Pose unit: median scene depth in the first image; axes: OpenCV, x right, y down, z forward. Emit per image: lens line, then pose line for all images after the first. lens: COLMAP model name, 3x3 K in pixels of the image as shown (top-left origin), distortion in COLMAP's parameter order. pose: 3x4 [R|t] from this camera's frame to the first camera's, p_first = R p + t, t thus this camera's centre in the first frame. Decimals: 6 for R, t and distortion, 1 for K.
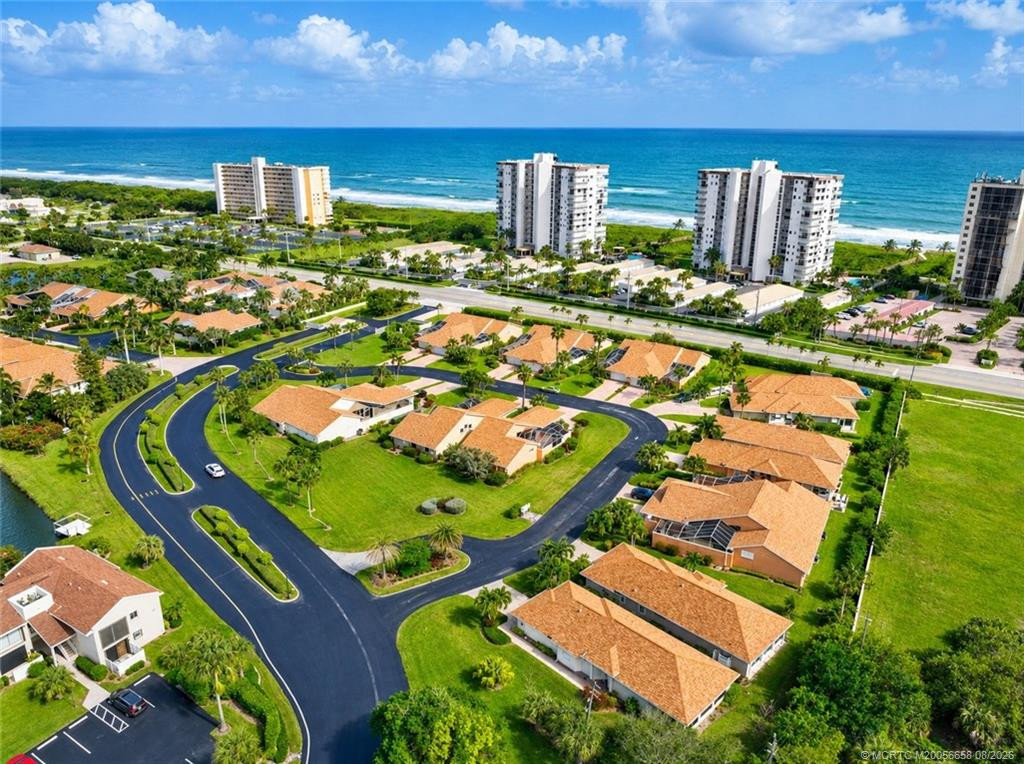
lens RADIAL K [[731.2, 0, 512.0], [0, 731.2, 382.0], [0, 0, 1]] dist [0.019615, 0.002349]
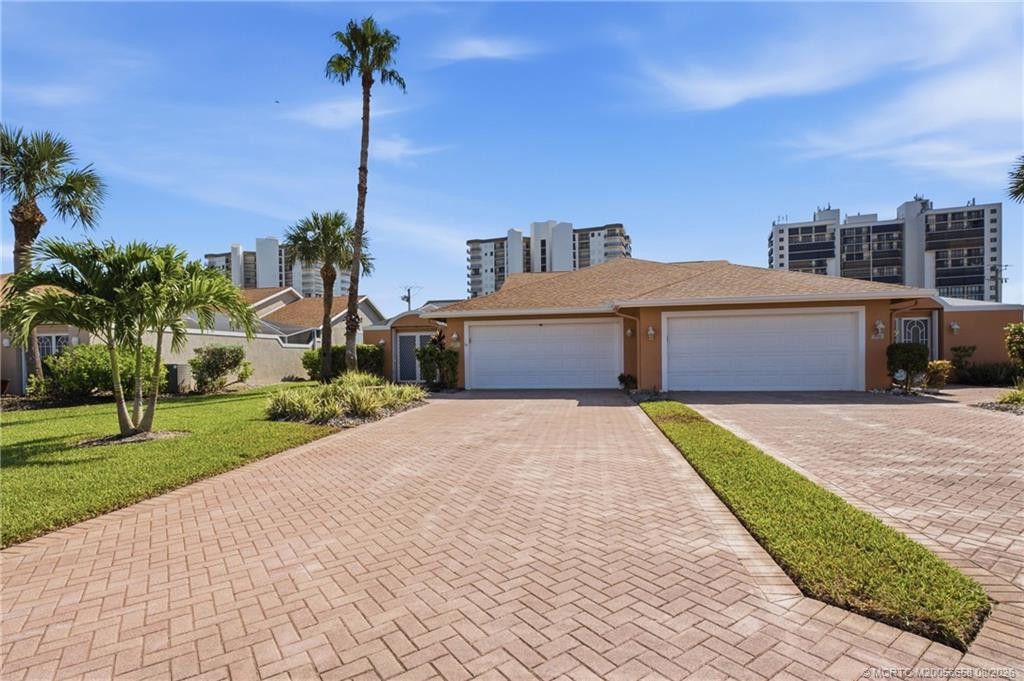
lens RADIAL K [[492.4, 0, 507.2], [0, 492.4, 367.9], [0, 0, 1]] dist [-0.001225, 0.014747]
pose [[0.914221, -0.022588, 0.404586, 0.085445], [0.150262, 0.946158, -0.286715, 0.019349], [-0.376326, 0.322915, 0.868392, 0.729654]]
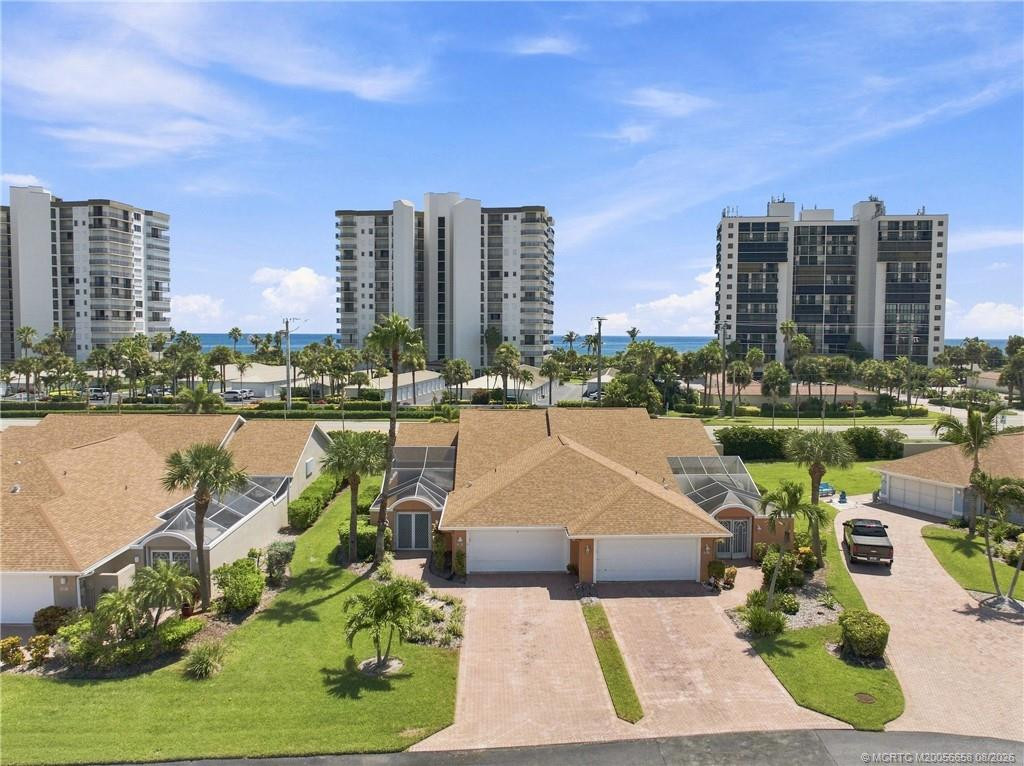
lens RADIAL K [[728.4, 0, 512.0], [0, 728.4, 383.0], [0, 0, 1]] dist [-0.007638, -0.002659]
pose [[0.815405, -0.042175, 0.577353, 0.022506], [0.189283, 0.961946, -0.197058, -0.007973], [-0.547071, 0.269965, 0.792358, 0.647023]]
